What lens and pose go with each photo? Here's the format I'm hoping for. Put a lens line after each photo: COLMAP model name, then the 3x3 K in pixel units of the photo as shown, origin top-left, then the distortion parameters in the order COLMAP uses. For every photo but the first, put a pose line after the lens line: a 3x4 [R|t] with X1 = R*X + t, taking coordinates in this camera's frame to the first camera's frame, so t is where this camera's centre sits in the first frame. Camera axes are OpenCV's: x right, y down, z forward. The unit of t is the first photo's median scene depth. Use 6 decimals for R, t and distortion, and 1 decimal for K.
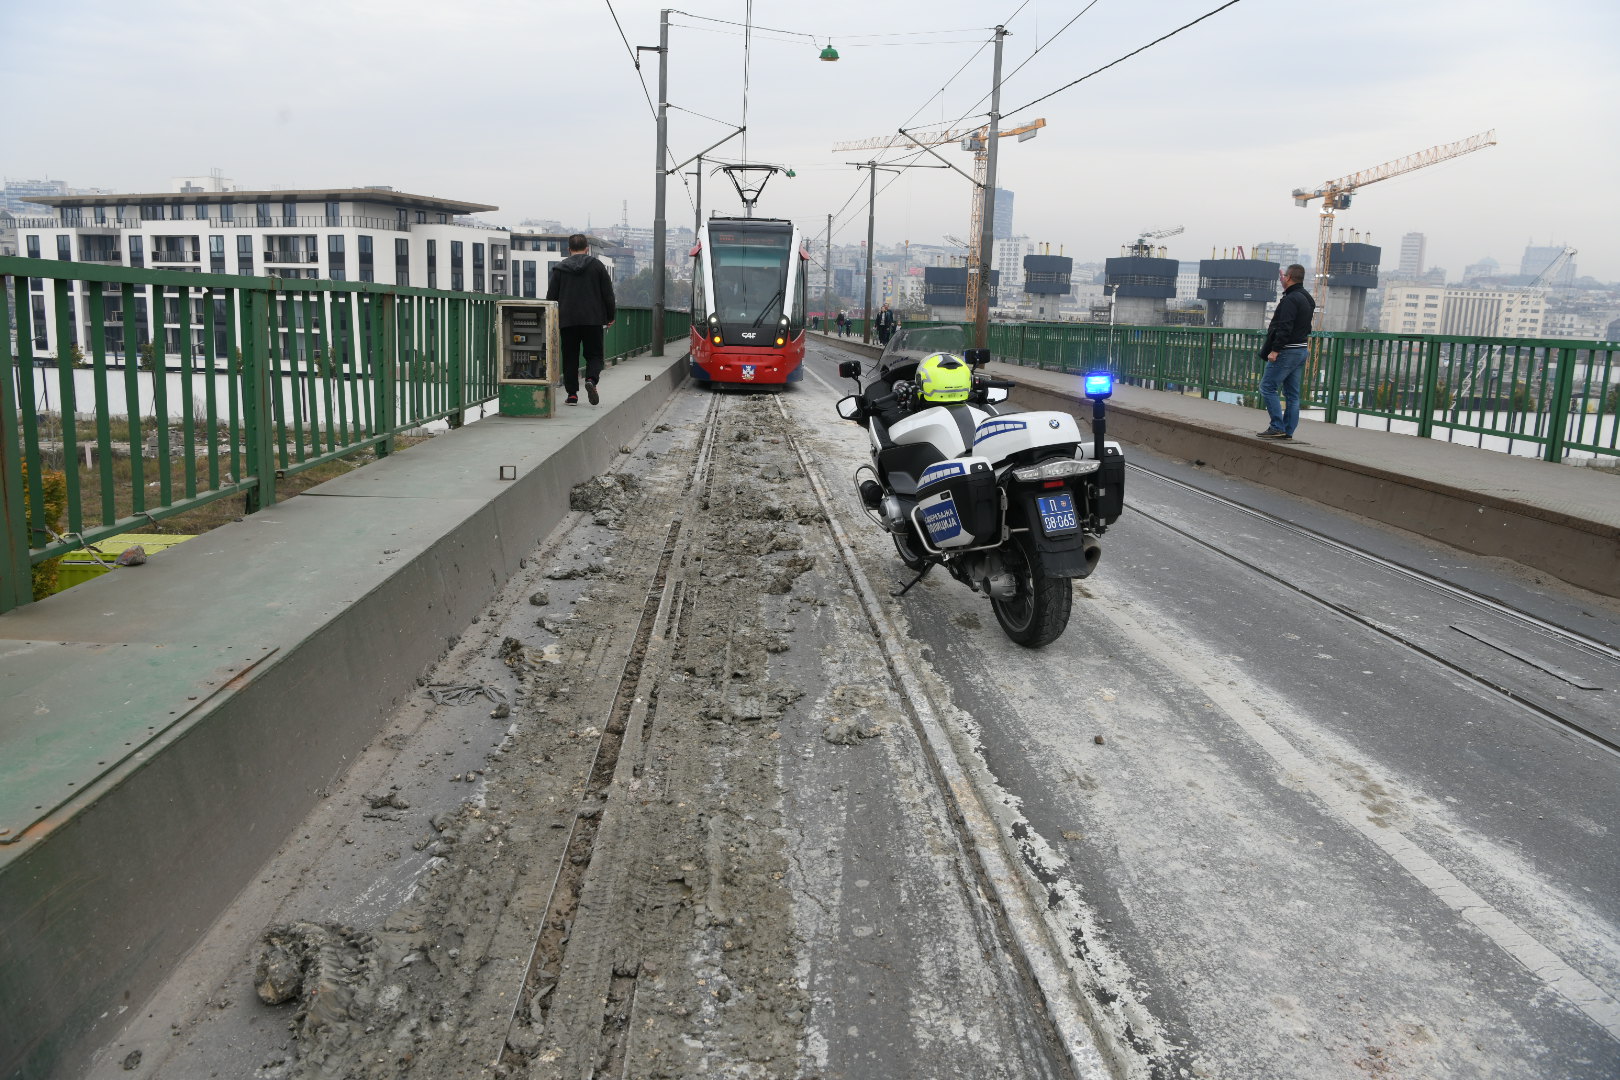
lens RADIAL K [[1108.4, 0, 810.0], [0, 1108.4, 540.0], [0, 0, 1]] dist [-0.069440, 0.012324]
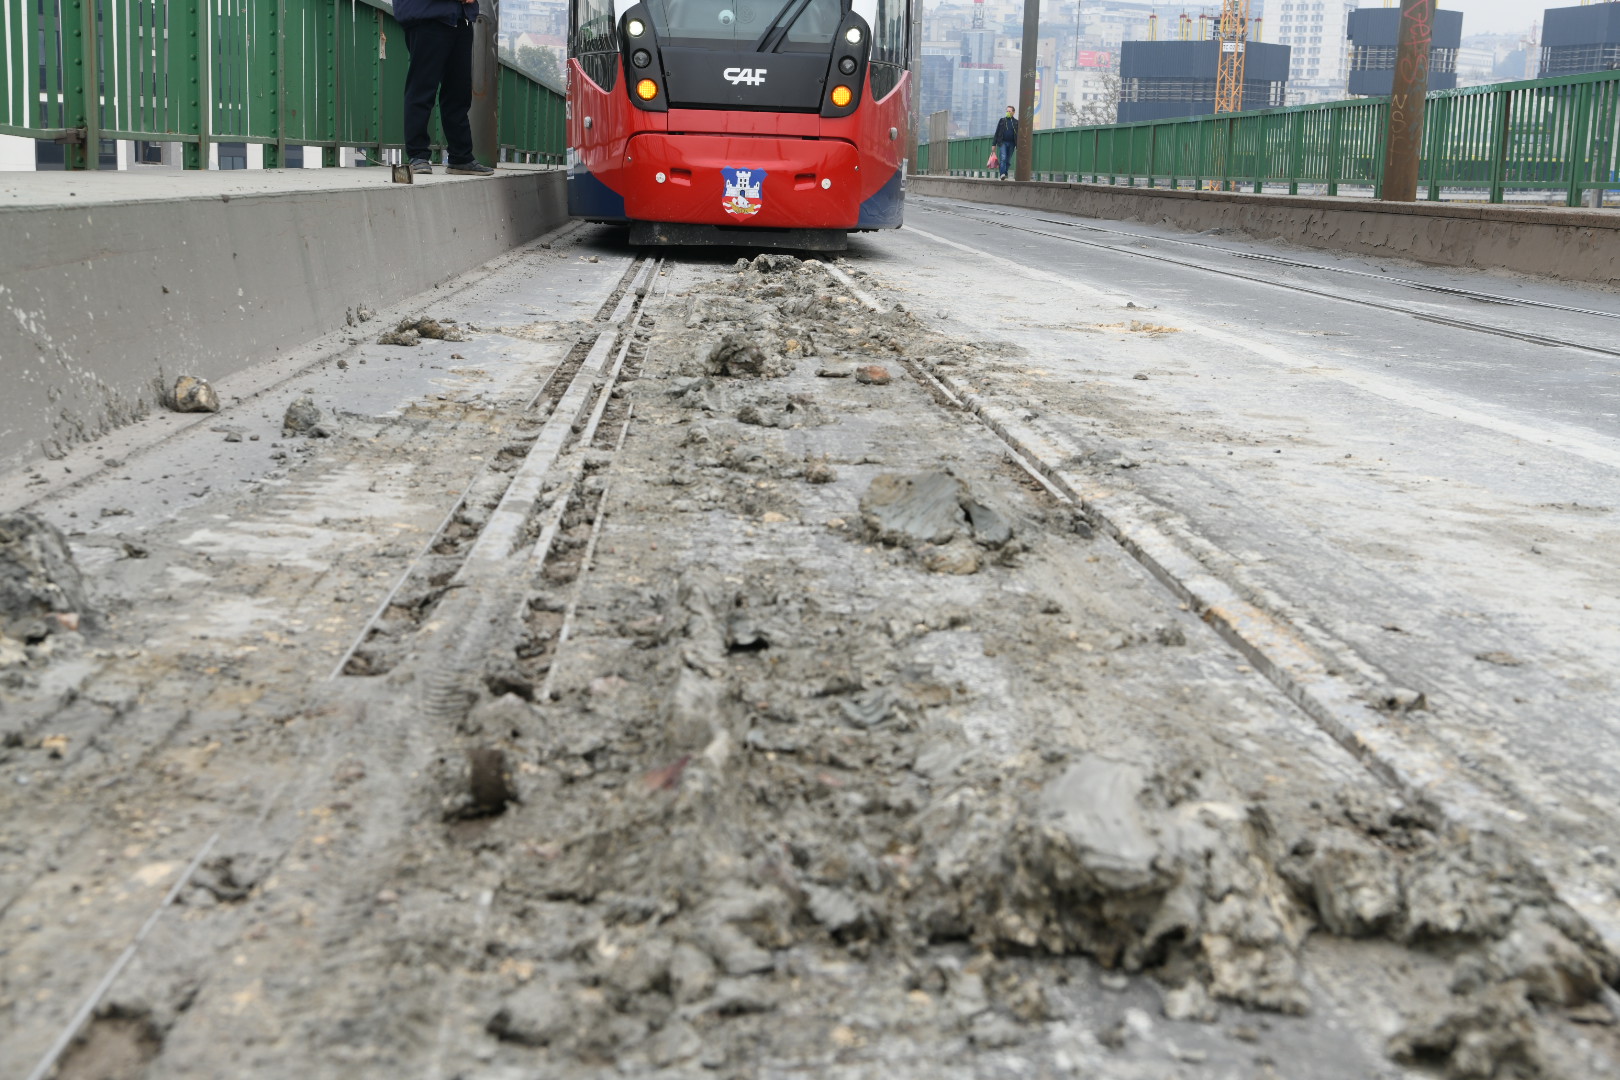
lens RADIAL K [[2397.2, 0, 810.0], [0, 2397.2, 540.0], [0, 0, 1]] dist [0.180888, 0.007374]
pose [[0.999806, 0.002820, -0.019509, -0.066169], [-0.003681, 0.999013, -0.044262, -0.057374], [0.019365, 0.044325, 0.998829, 0.909928]]
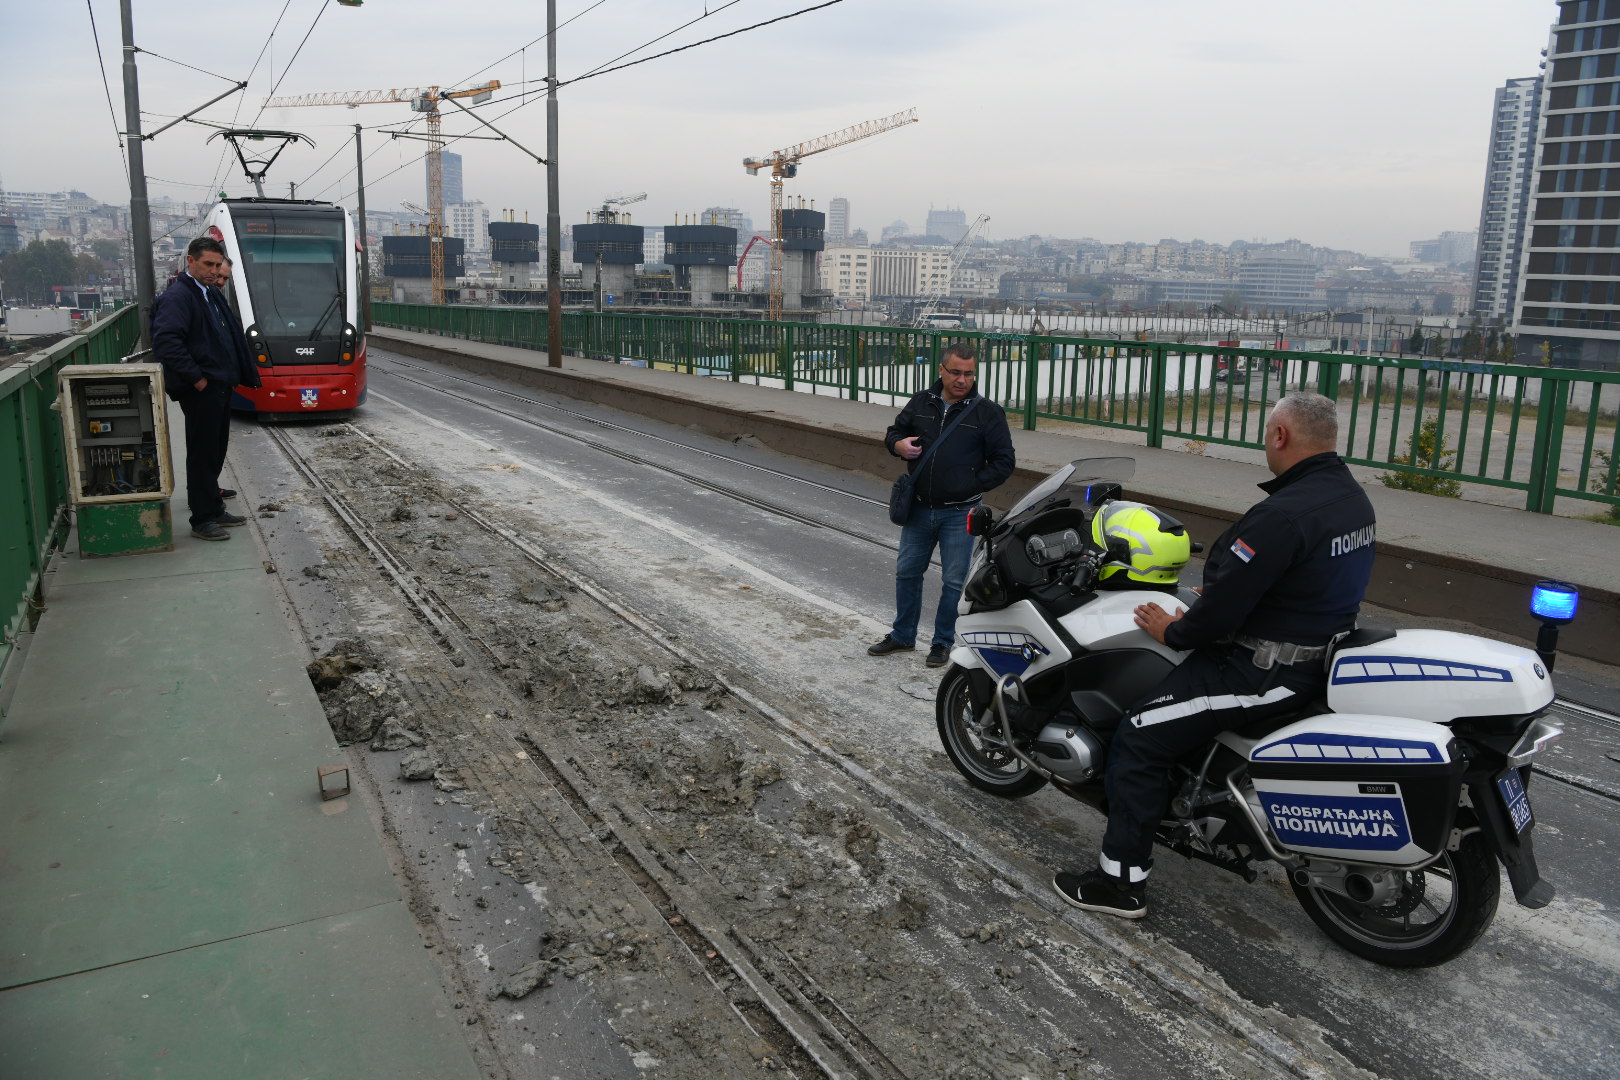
lens RADIAL K [[1108.4, 0, 810.0], [0, 1108.4, 540.0], [0, 0, 1]] dist [-0.069440, 0.012324]
pose [[0.890935, -0.115660, 0.439156, -0.272892], [0.102362, 0.993284, 0.053932, -0.168711], [-0.442444, -0.003097, 0.896791, 0.428074]]
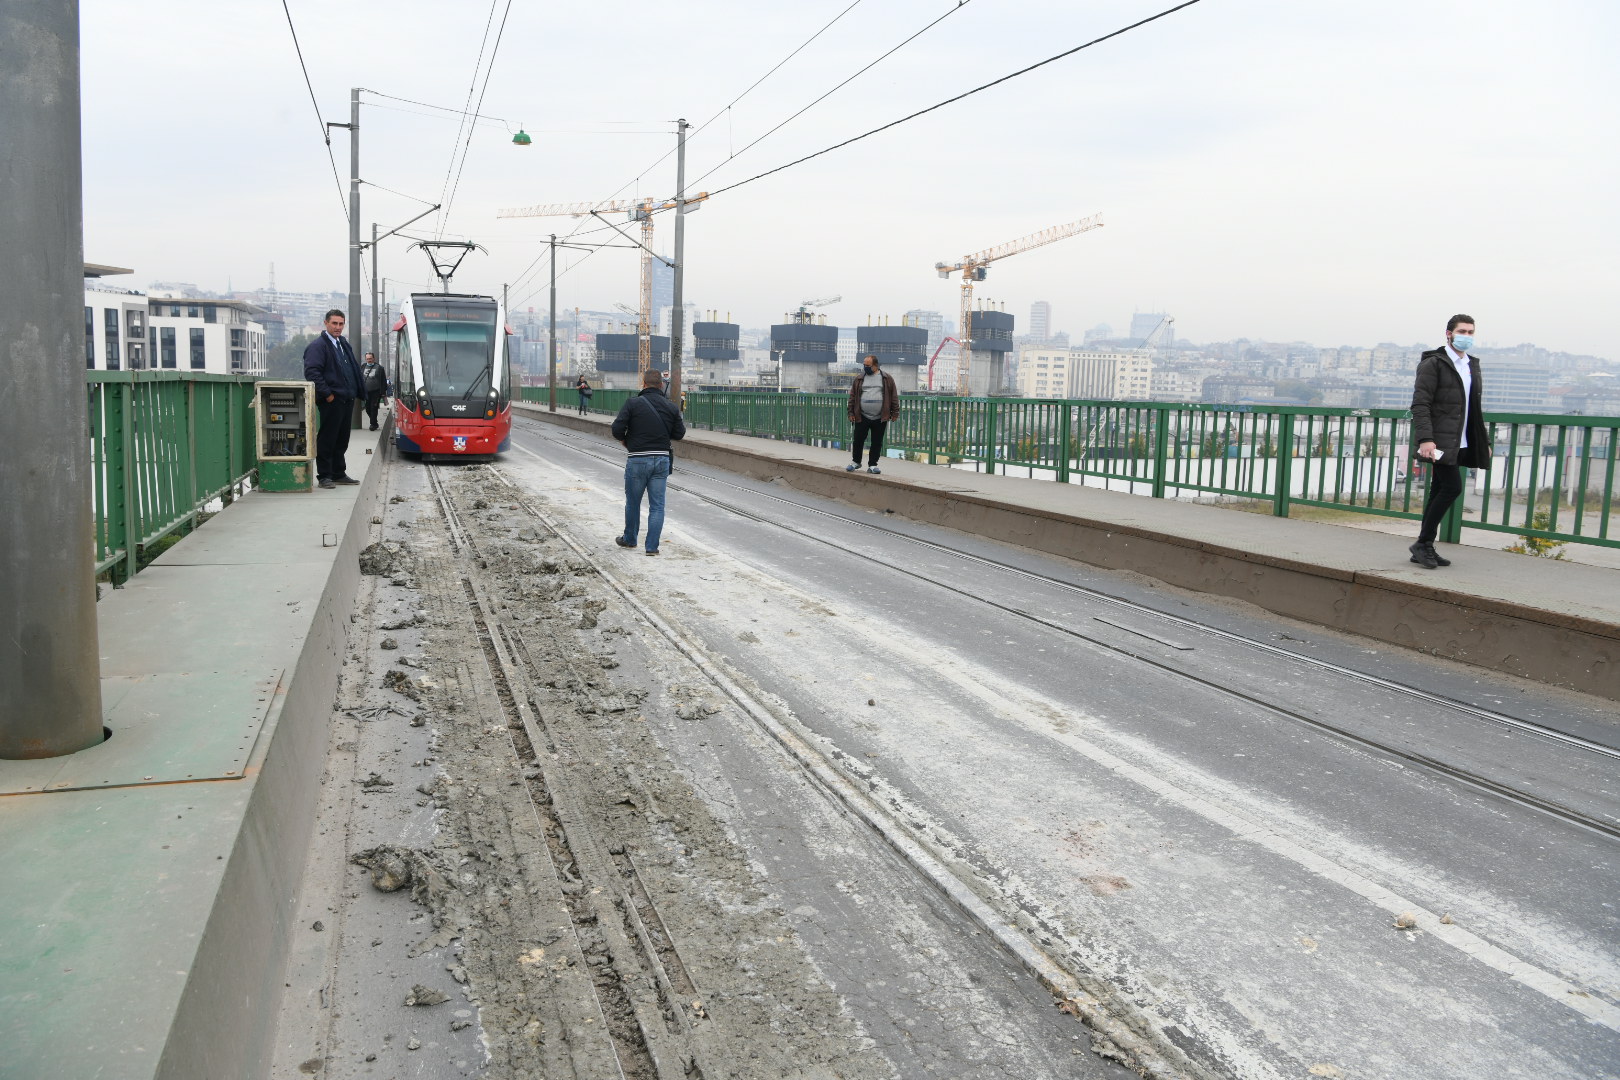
lens RADIAL K [[1108.4, 0, 810.0], [0, 1108.4, 540.0], [0, 0, 1]] dist [-0.069440, 0.012324]
pose [[0.957618, -0.045582, 0.284413, -0.116700], [0.061813, 0.996916, -0.048354, 0.022199], [-0.281332, 0.063885, 0.957482, -0.194516]]
